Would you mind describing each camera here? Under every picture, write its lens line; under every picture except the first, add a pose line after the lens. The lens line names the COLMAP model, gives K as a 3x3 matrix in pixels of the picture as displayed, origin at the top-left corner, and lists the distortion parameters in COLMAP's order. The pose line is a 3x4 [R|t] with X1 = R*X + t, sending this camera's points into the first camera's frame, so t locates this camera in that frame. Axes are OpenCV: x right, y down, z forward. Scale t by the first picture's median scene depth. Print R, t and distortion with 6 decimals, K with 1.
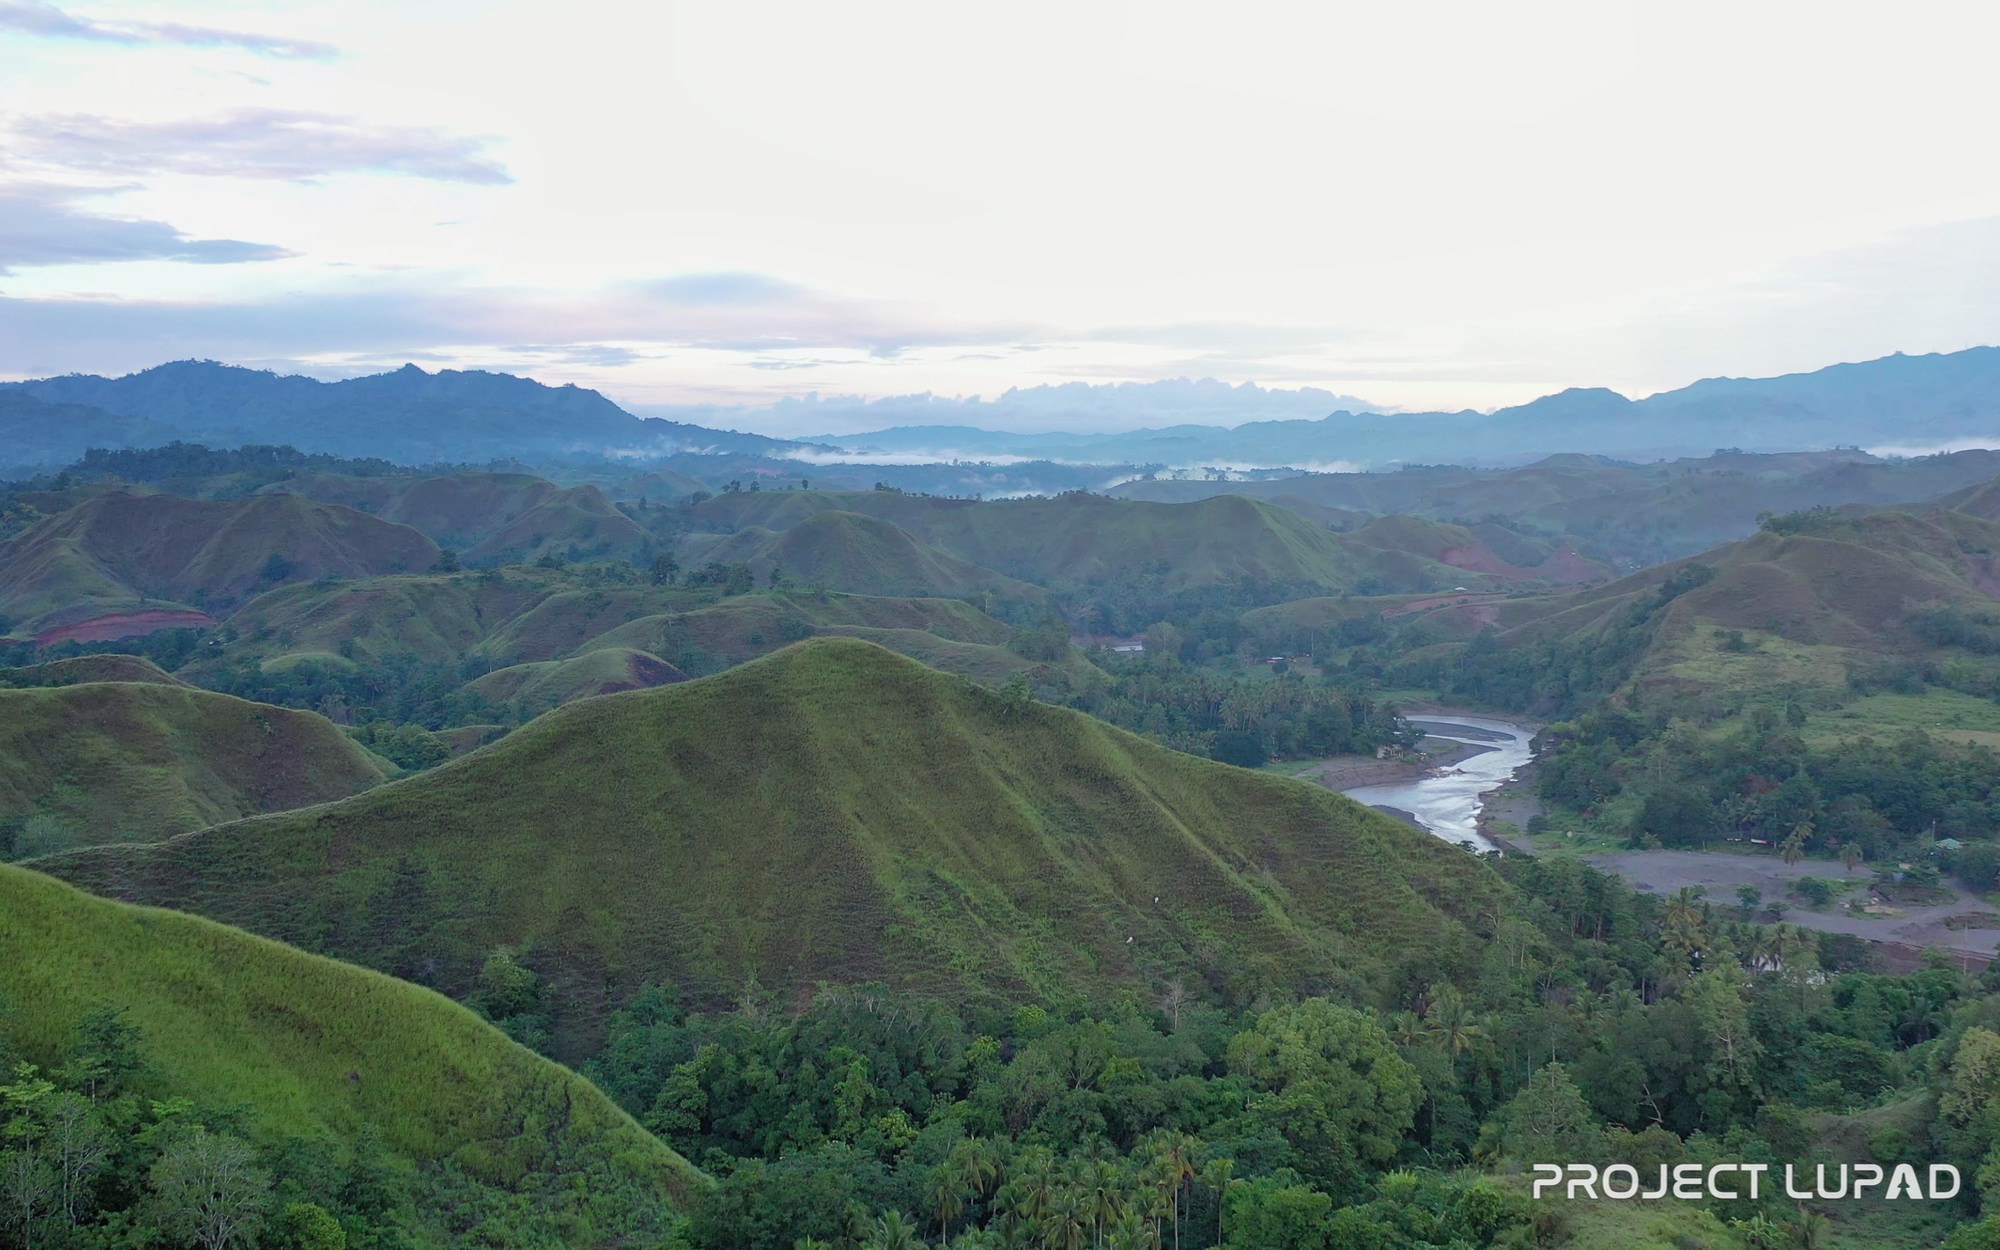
lens RADIAL K [[2466.8, 0, 994.1], [0, 2466.8, 622.8], [0, 0, 1]] dist [-0.025043, -0.018533]
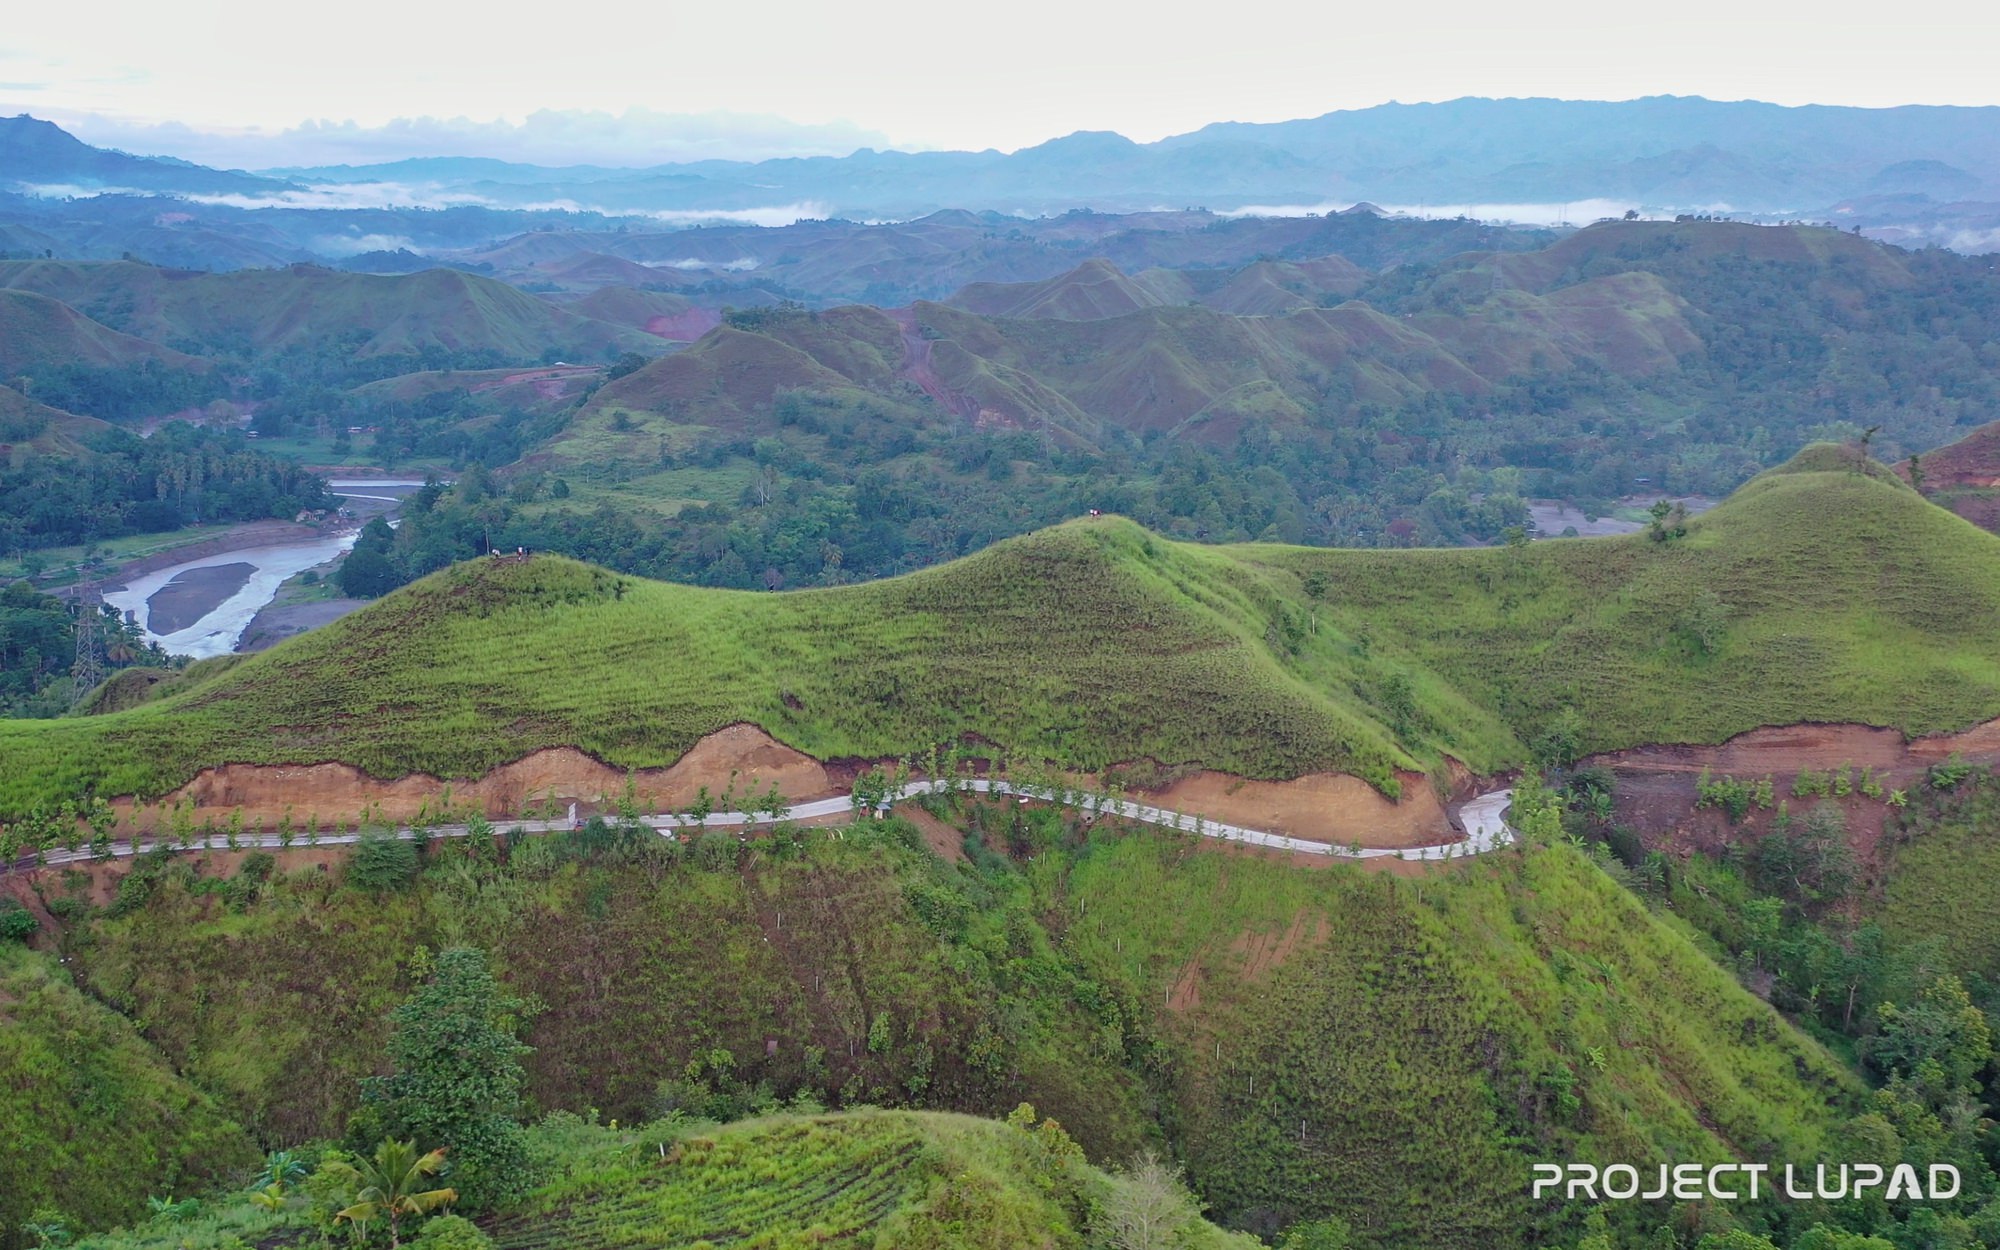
lens RADIAL K [[2466.8, 0, 994.1], [0, 2466.8, 622.8], [0, 0, 1]] dist [-0.025043, -0.018533]
pose [[0.984531, -0.016399, 0.174444, 0.243209], [-0.002385, 0.994264, 0.106931, -0.022013], [-0.175196, -0.105693, 0.978844, -0.210481]]
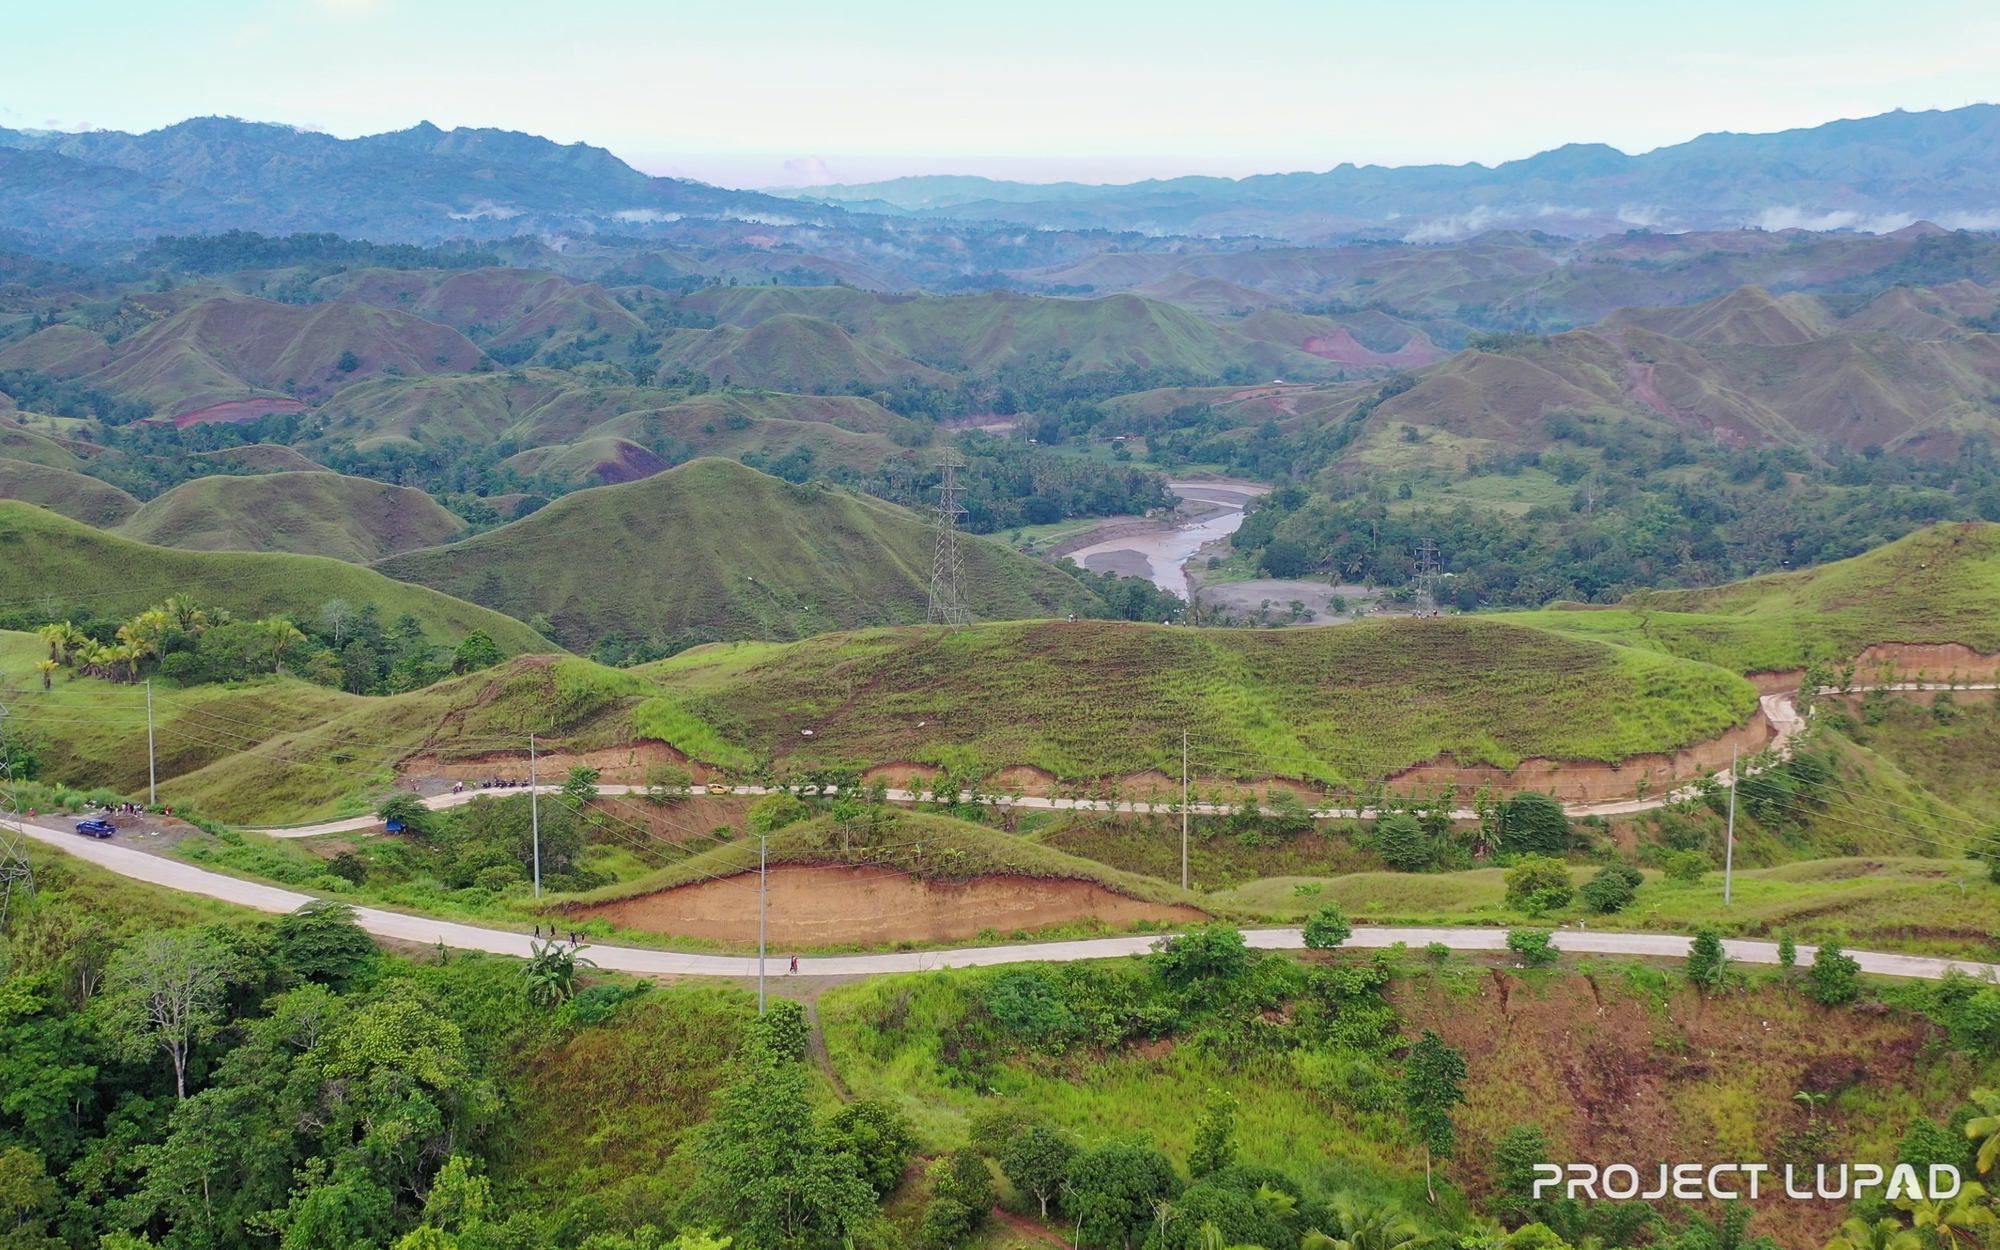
lens RADIAL K [[2466.8, 0, 994.1], [0, 2466.8, 622.8], [0, 0, 1]] dist [-0.025043, -0.018533]
pose [[0.999966, 0.005778, -0.005856, 0.066635], [-0.005147, 0.994714, 0.102553, -0.025627], [0.006418, -0.102519, 0.994710, -0.361392]]
